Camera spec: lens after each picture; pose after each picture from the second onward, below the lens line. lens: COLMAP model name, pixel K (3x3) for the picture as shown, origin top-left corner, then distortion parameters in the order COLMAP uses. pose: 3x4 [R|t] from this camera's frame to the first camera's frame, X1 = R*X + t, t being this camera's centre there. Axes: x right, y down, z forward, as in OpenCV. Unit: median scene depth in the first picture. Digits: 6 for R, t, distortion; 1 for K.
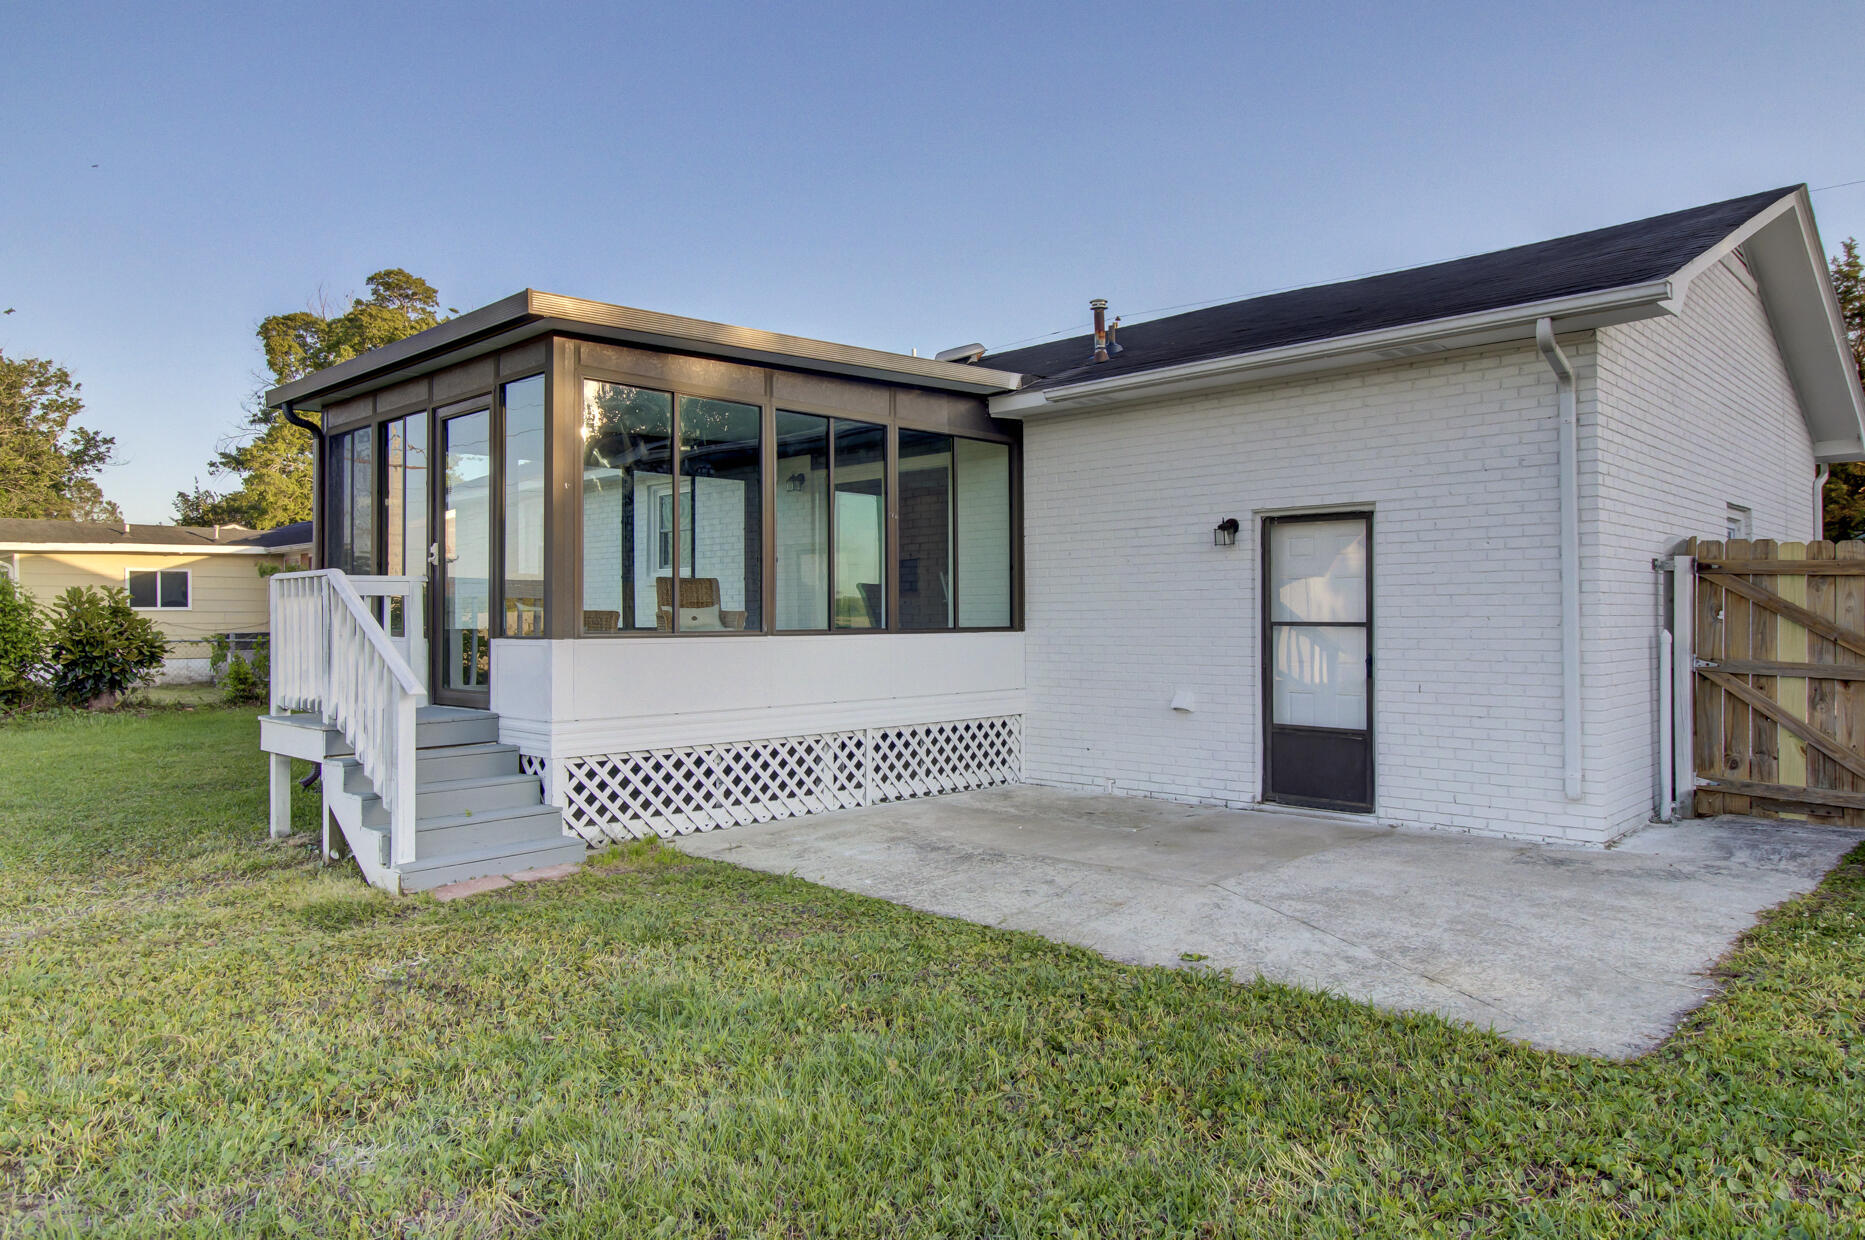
lens RADIAL K [[1227.1, 0, 931.5], [0, 1227.1, 620.6], [0, 0, 1]] dist [-0.001983, -0.001008]
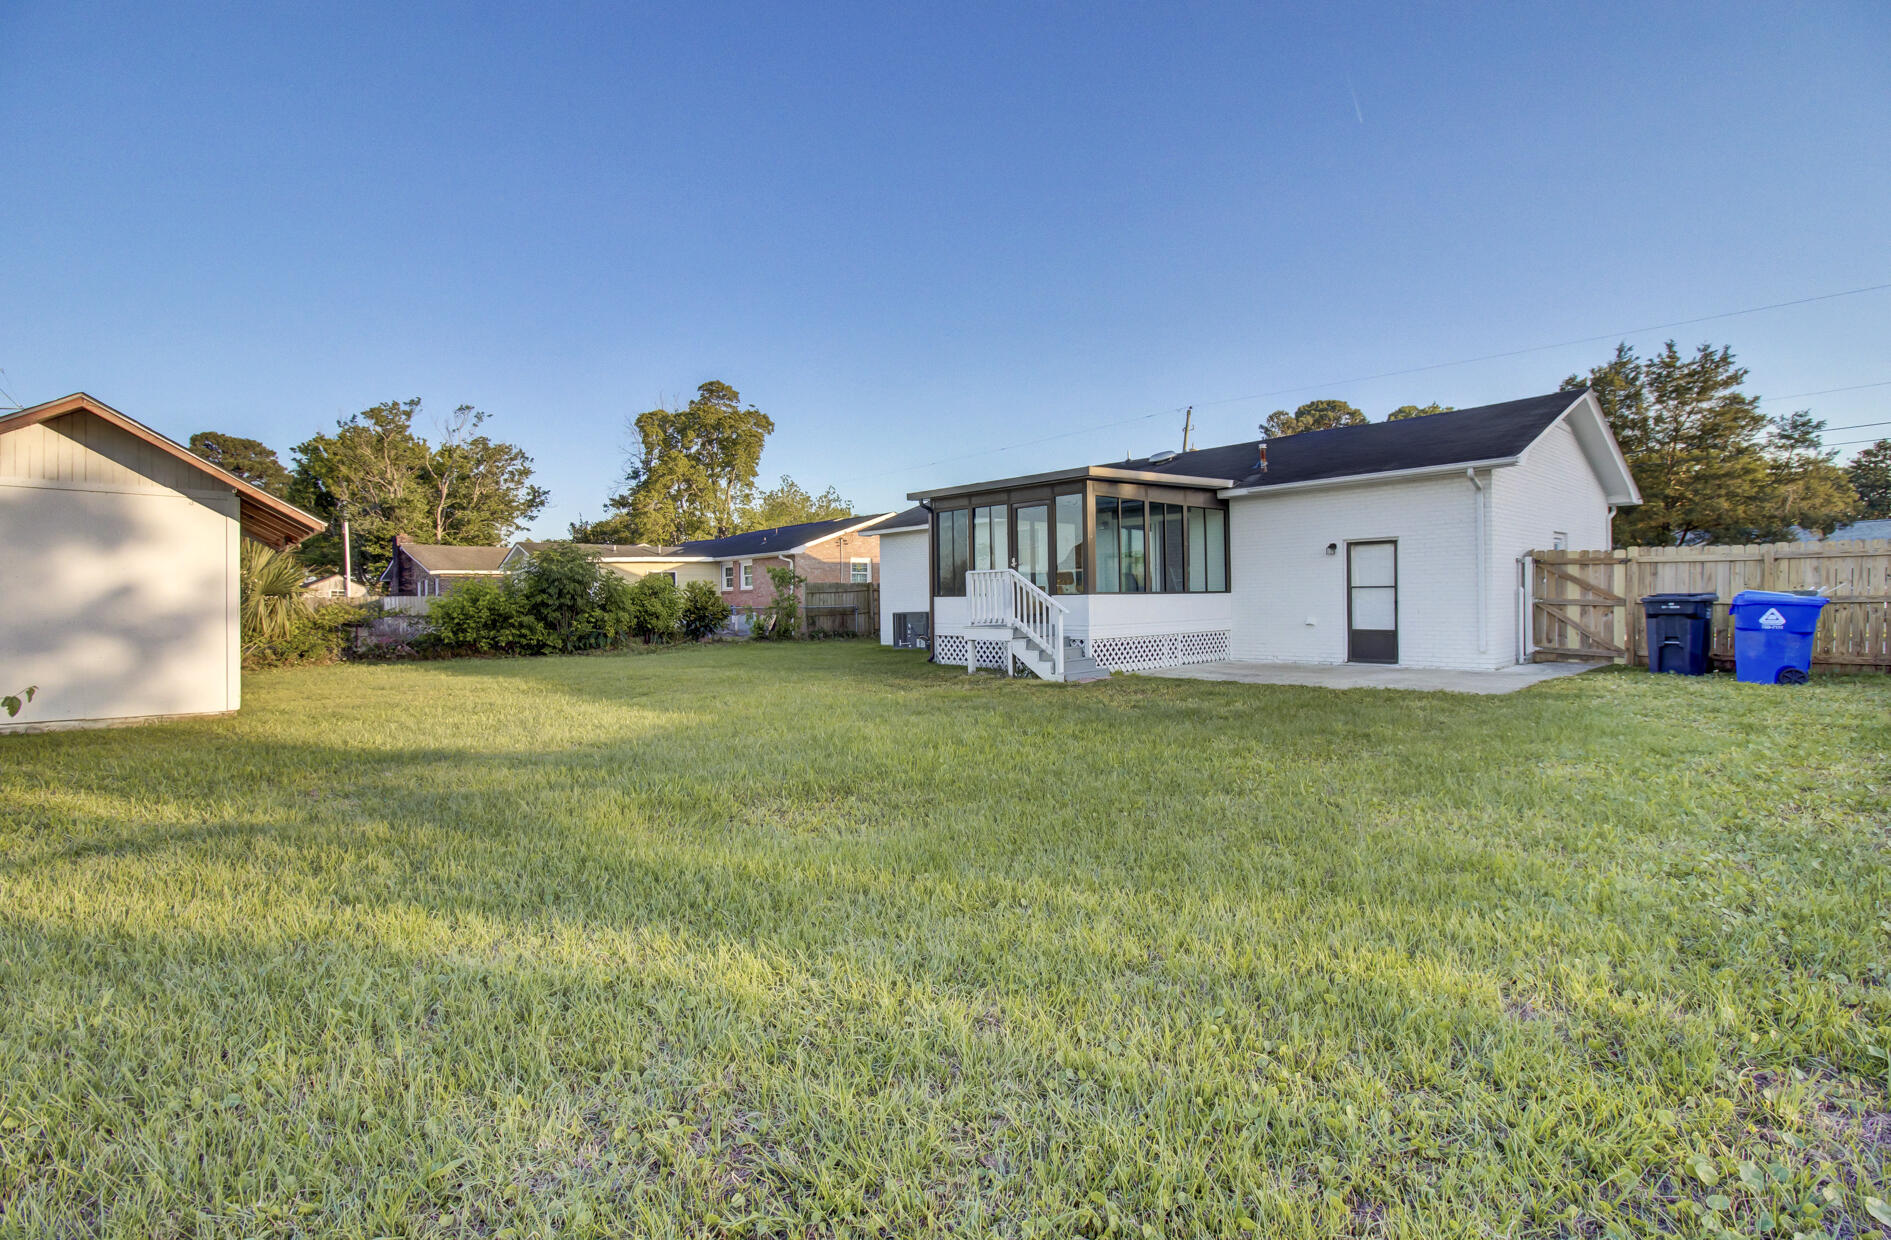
lens RADIAL K [[878.1, 0, 944.6], [0, 878.1, 614.5], [0, 0, 1]] dist [-0.008908, 0.000860]
pose [[0.997477, -0.009860, -0.070298, -0.387889], [0.010911, 0.999834, 0.014588, 0.021843], [0.070143, -0.015319, 0.997419, -0.746119]]
